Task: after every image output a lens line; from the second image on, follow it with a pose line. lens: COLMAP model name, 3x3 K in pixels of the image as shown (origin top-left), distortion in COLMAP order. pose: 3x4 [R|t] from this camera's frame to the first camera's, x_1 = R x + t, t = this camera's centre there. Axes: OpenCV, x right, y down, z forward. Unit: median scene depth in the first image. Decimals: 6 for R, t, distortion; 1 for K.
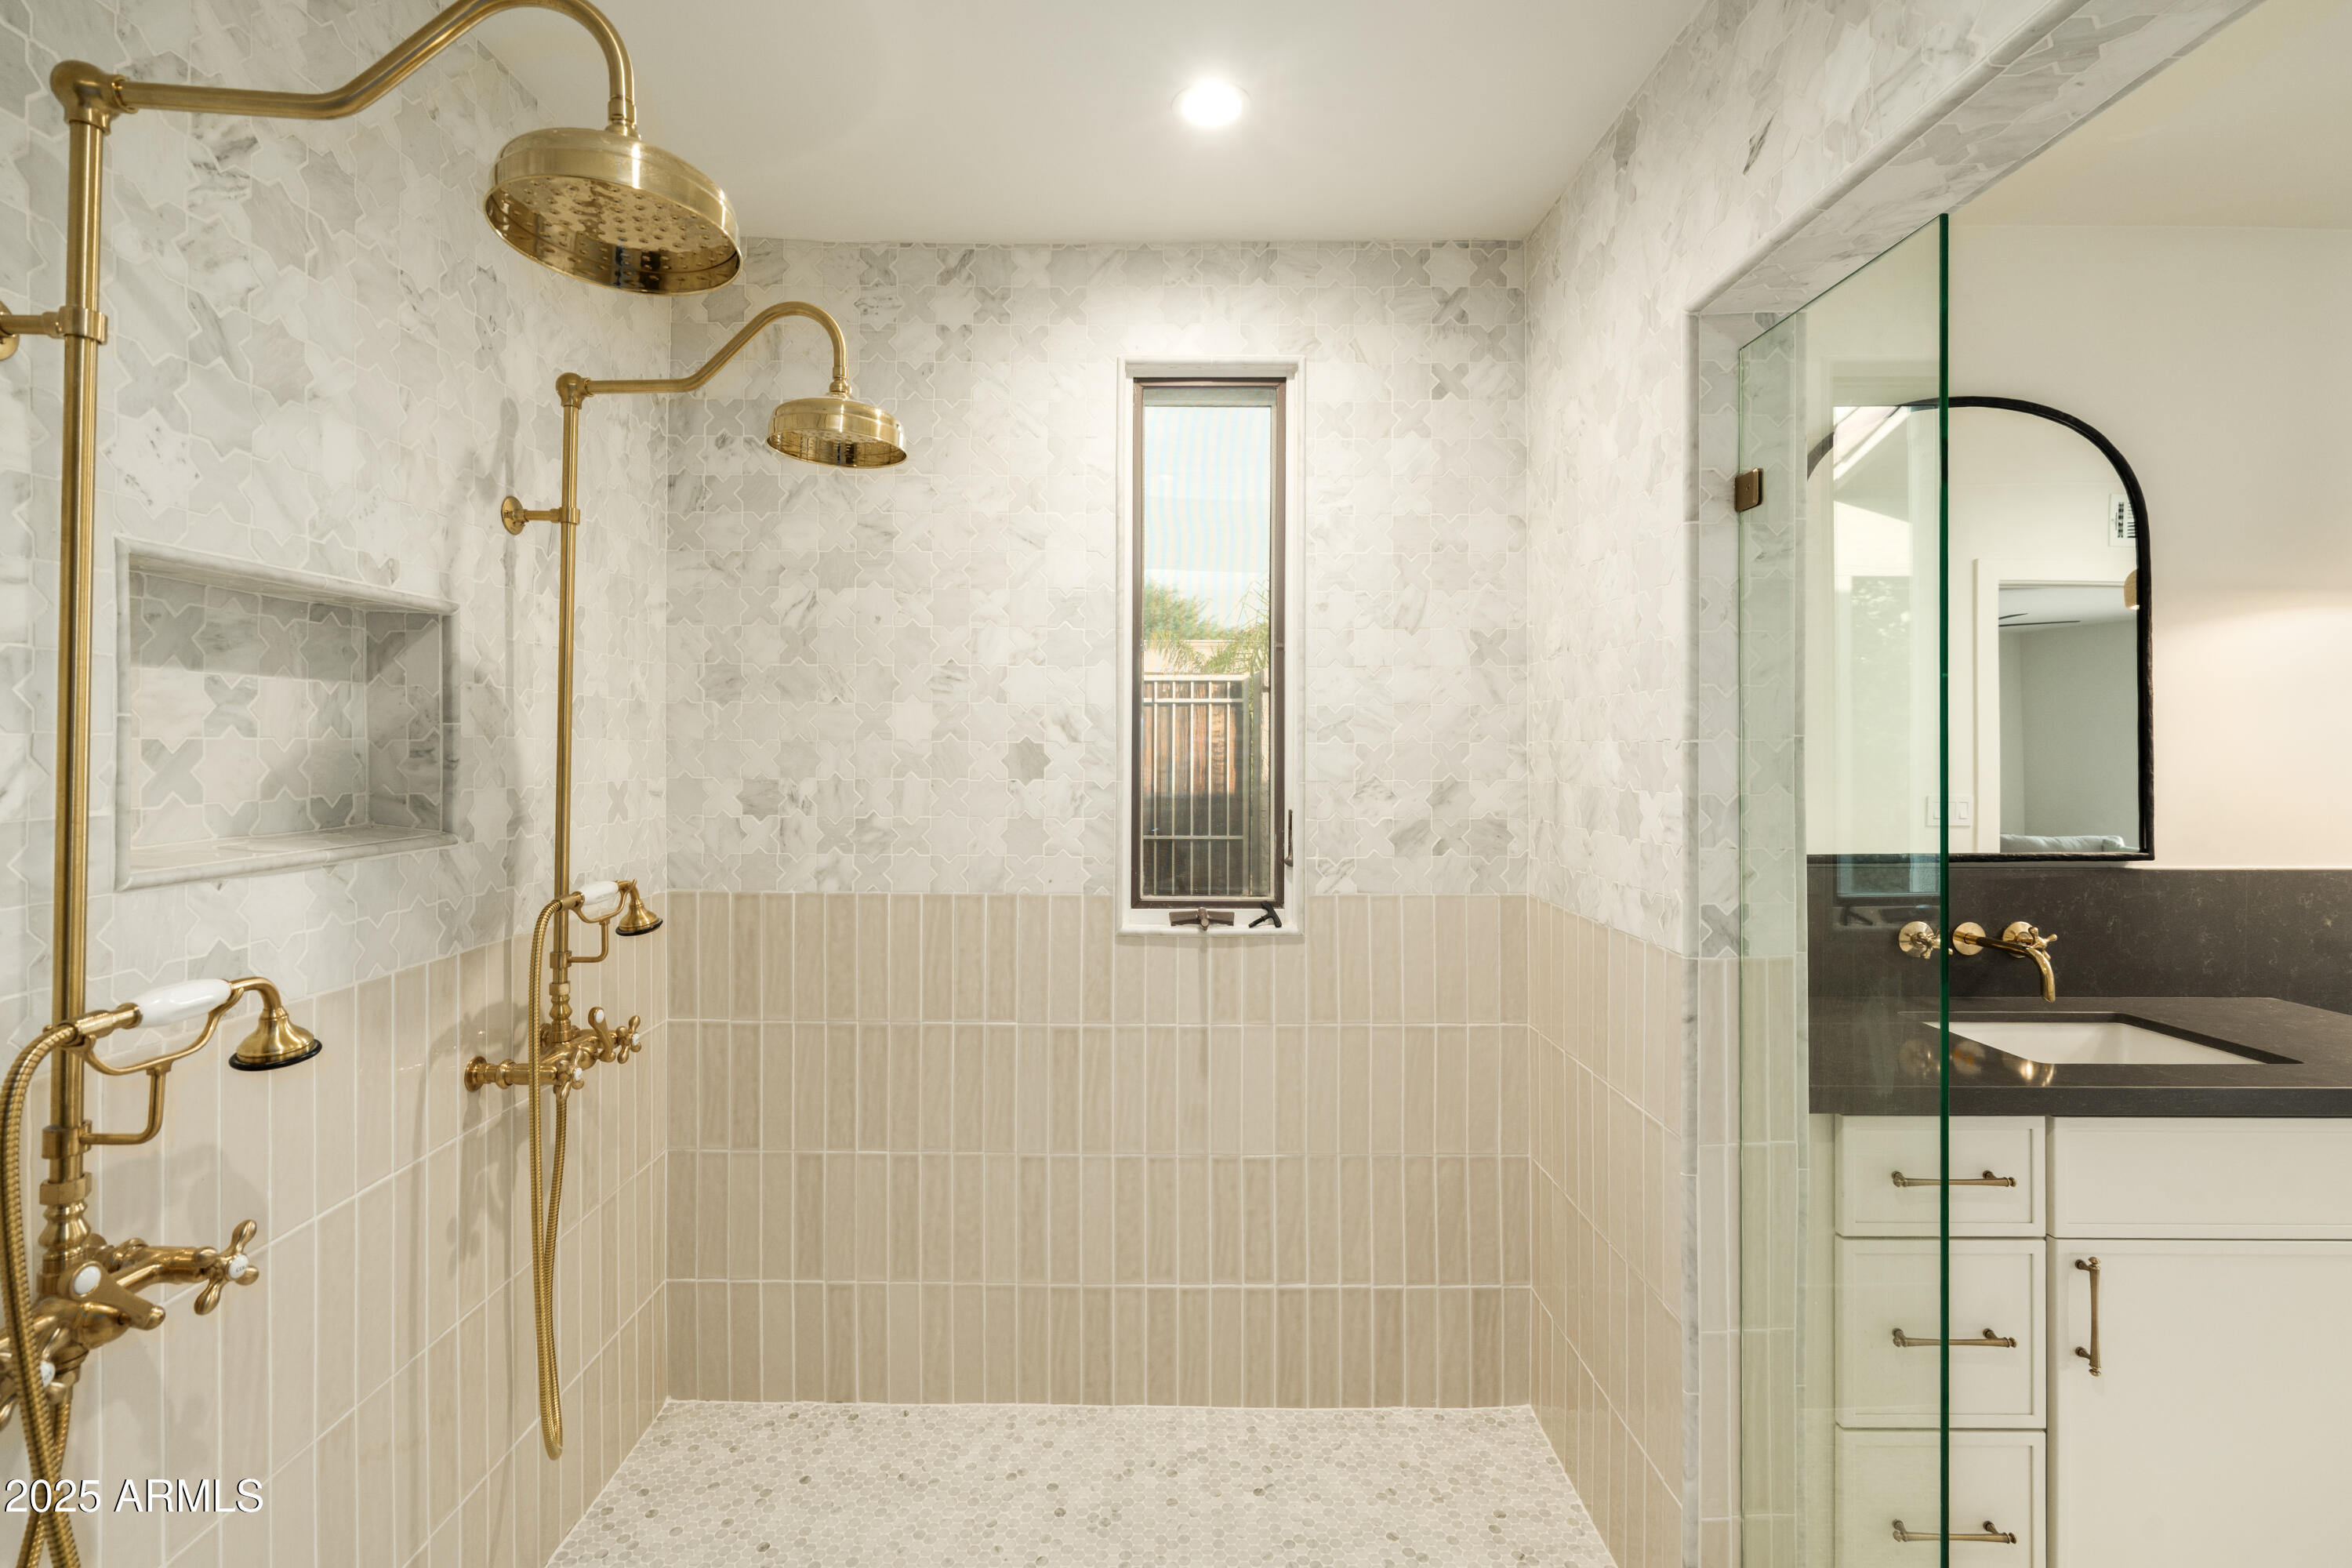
lens RADIAL K [[1068.6, 0, 1141.1], [0, 1068.6, 738.7], [0, 0, 1]] dist [0.001545, -0.001664]
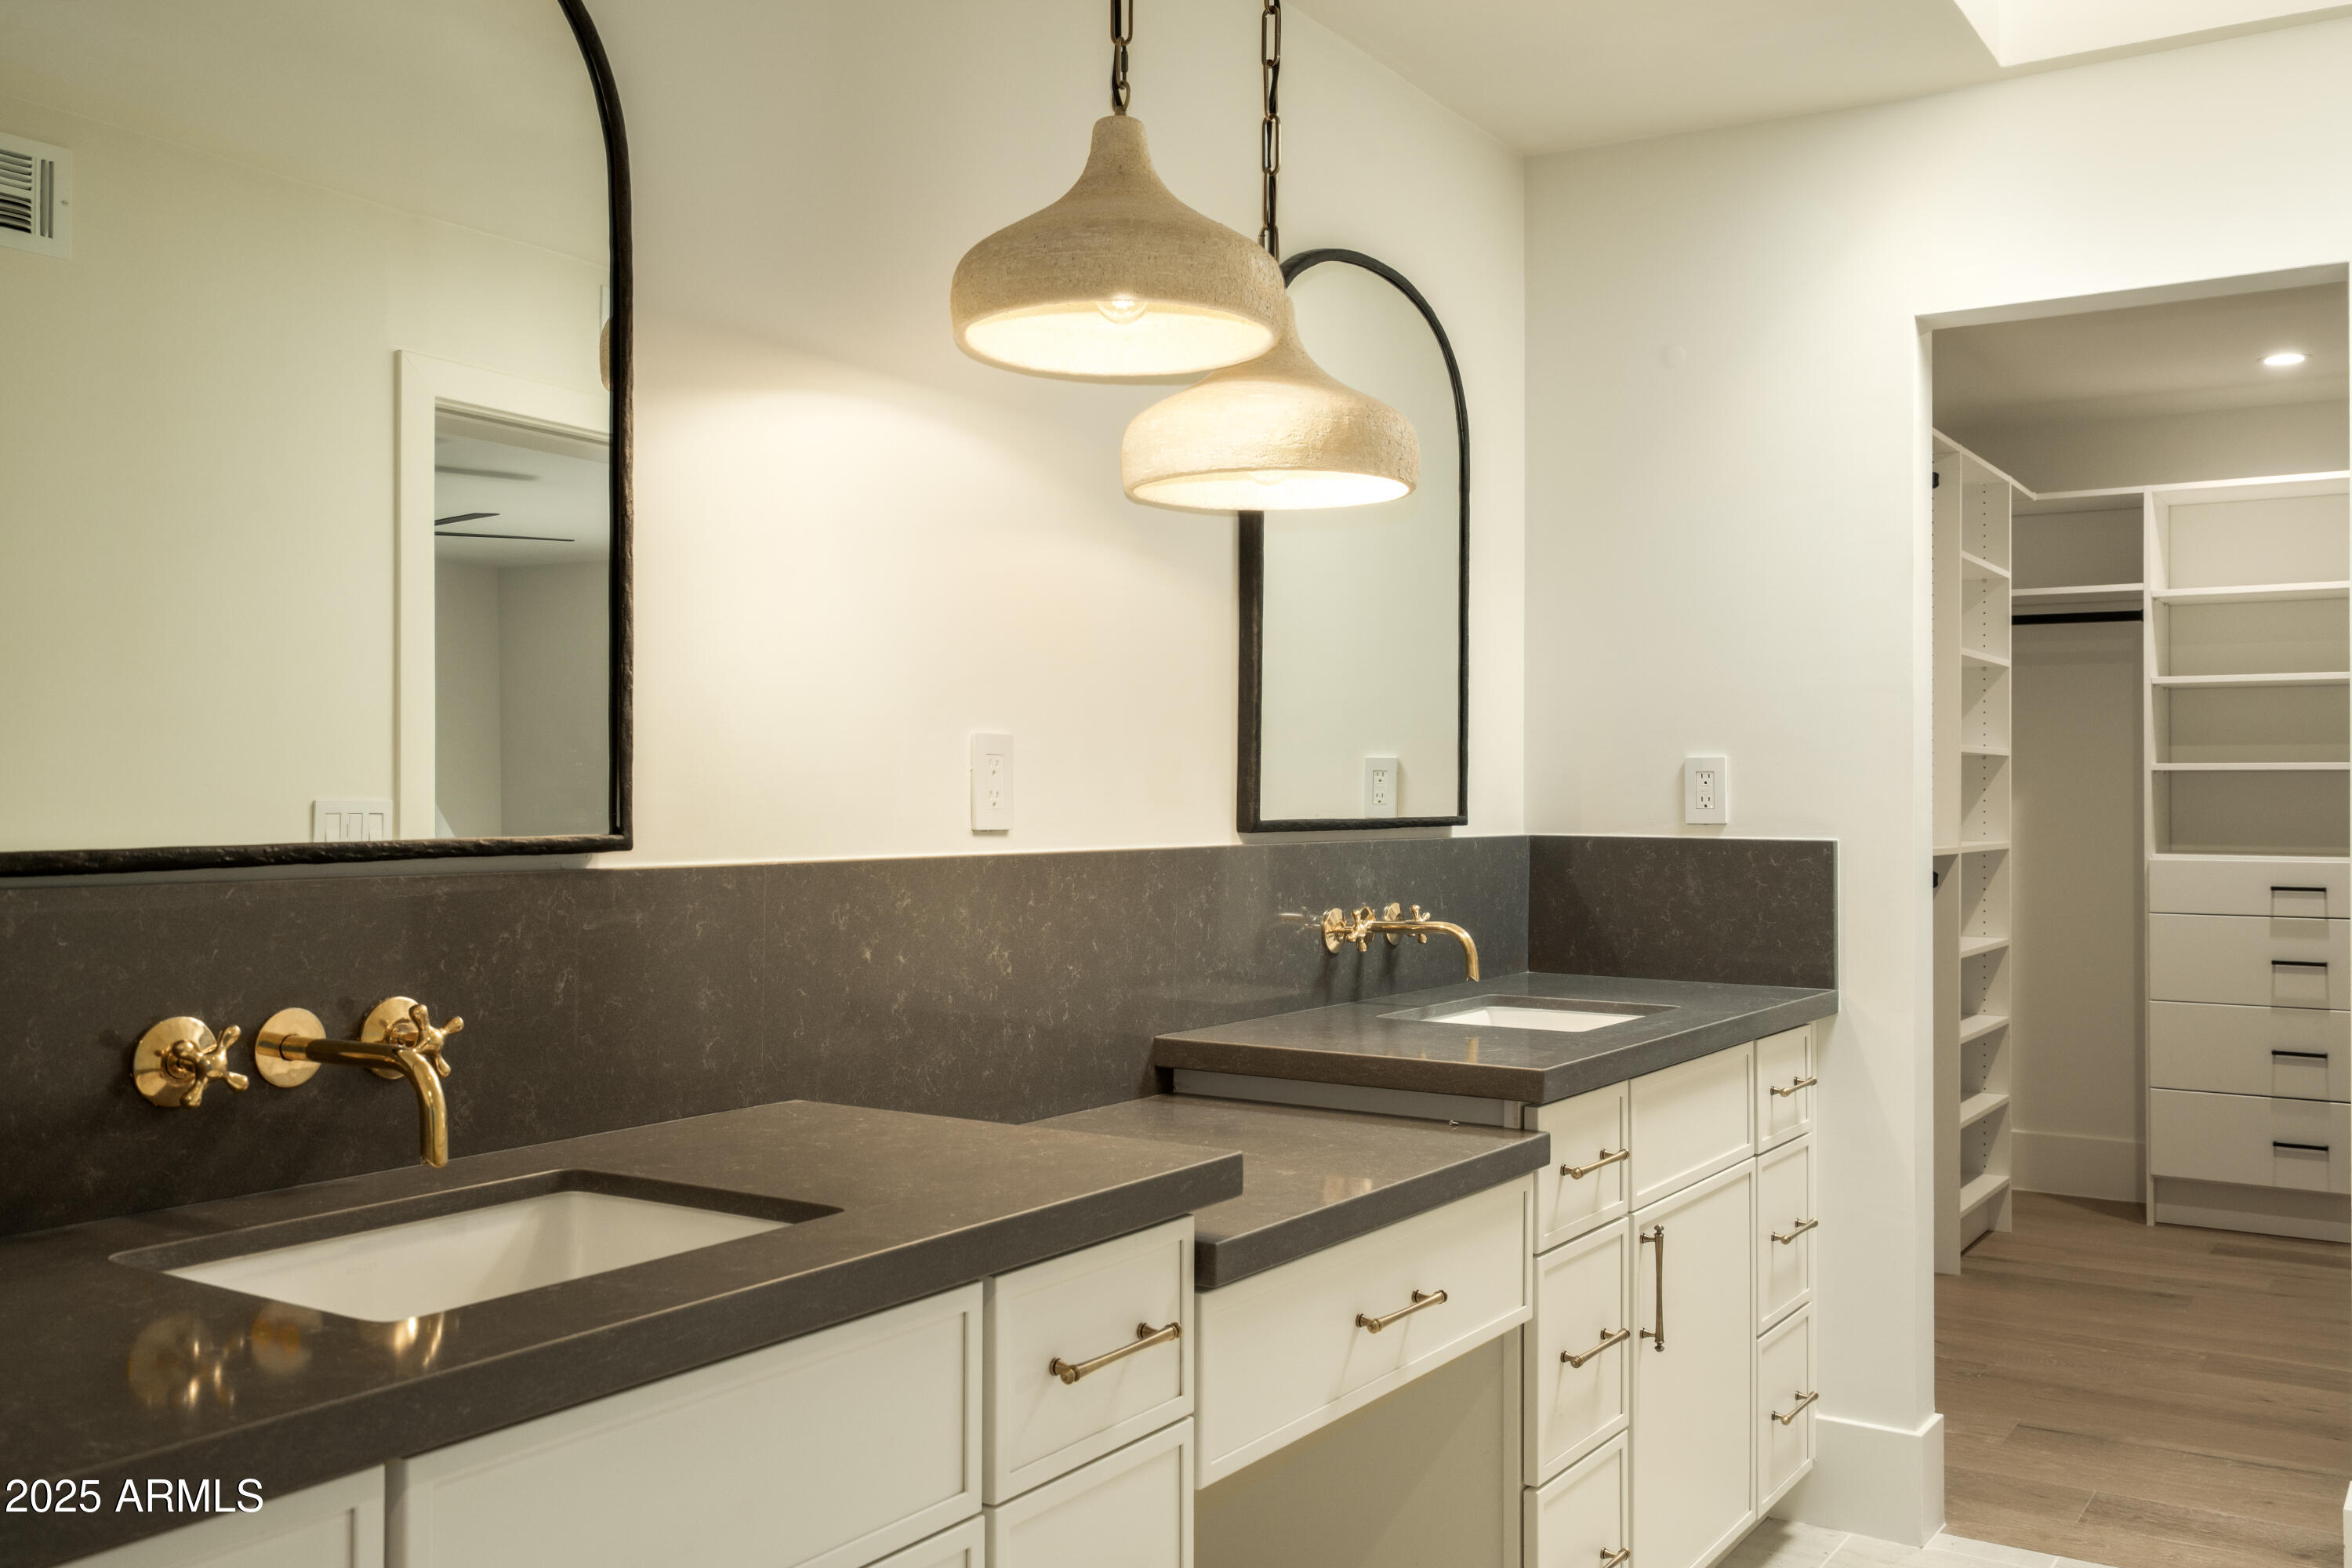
lens RADIAL K [[2023.9, 0, 1173.0], [0, 2023.9, 779.7], [0, 0, 1]] dist [-0.044758, -0.018144]
pose [[0.537934, 0.007702, 0.842952, 0.315273], [-0.005327, 0.999969, -0.005737, 0.089675], [-0.842970, -0.001404, 0.537959, 0.306028]]
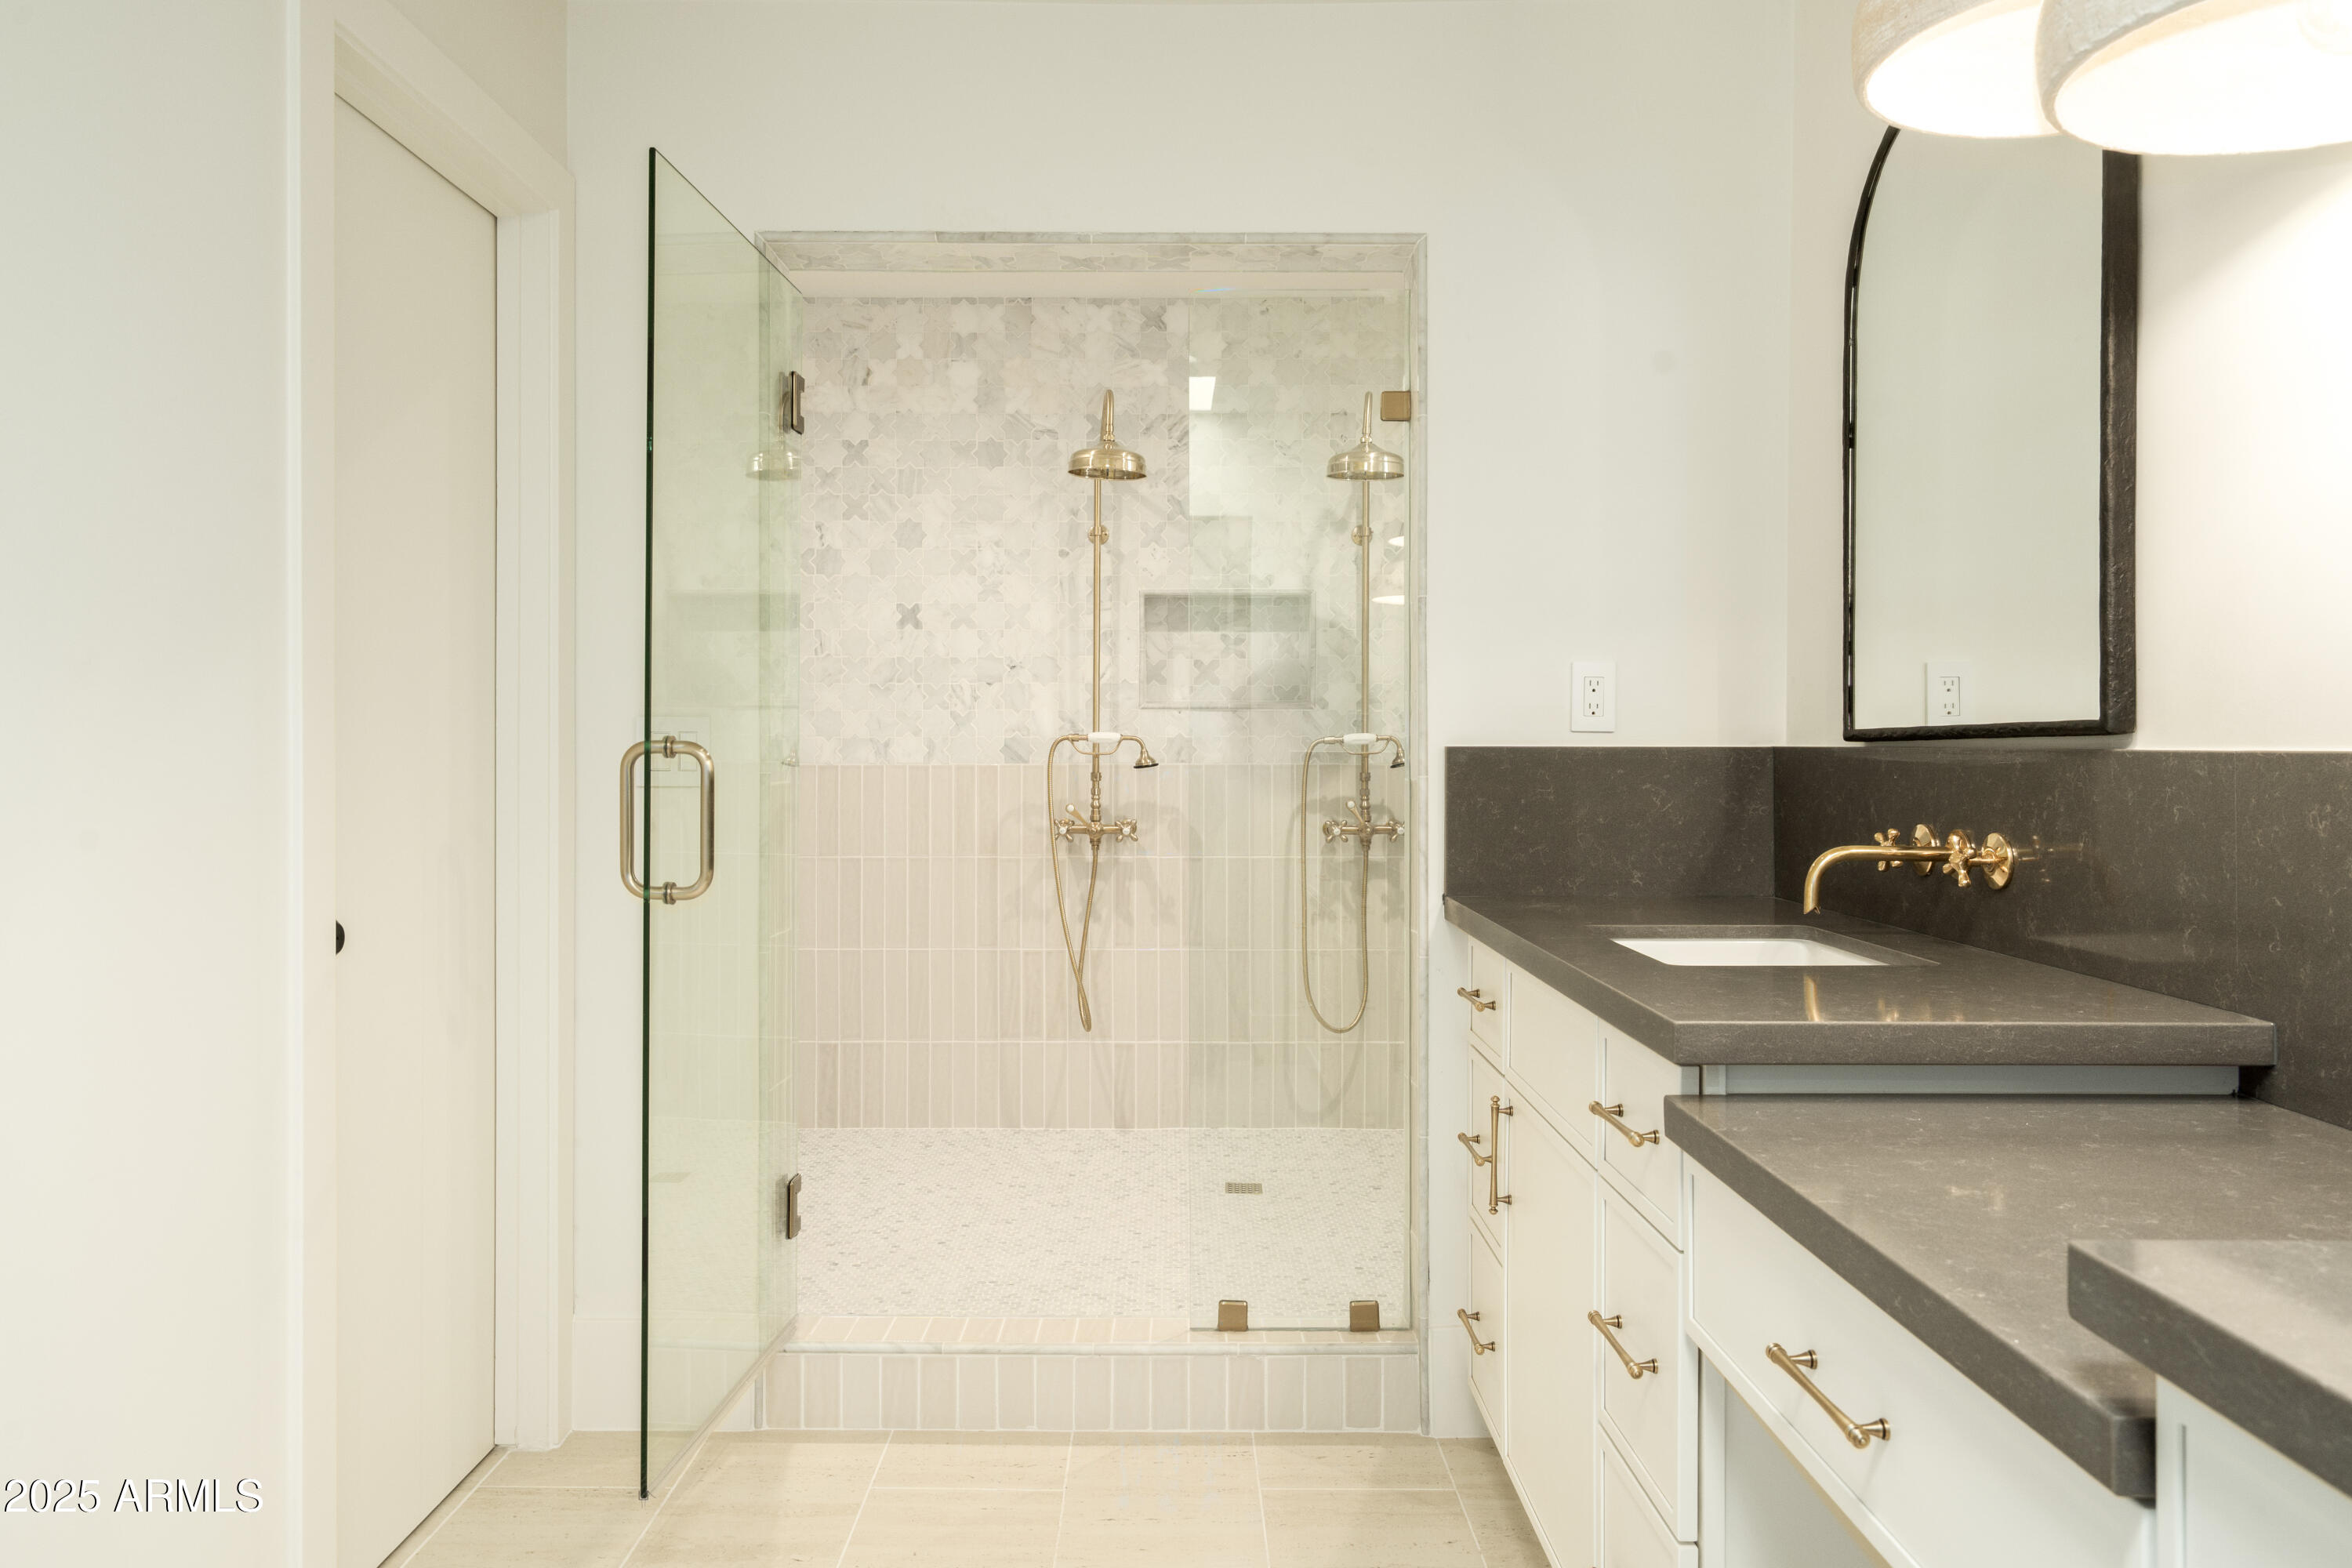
lens RADIAL K [[1684.2, 0, 1177.8], [0, 1684.2, 768.1], [0, 0, 1]] dist [-0.000910, 0.000370]
pose [[0.010159, 0.013869, -0.999852, 1.901527], [0.002994, 0.999899, 0.013900, 0.123897], [0.999944, -0.003135, 0.010117, 0.534043]]
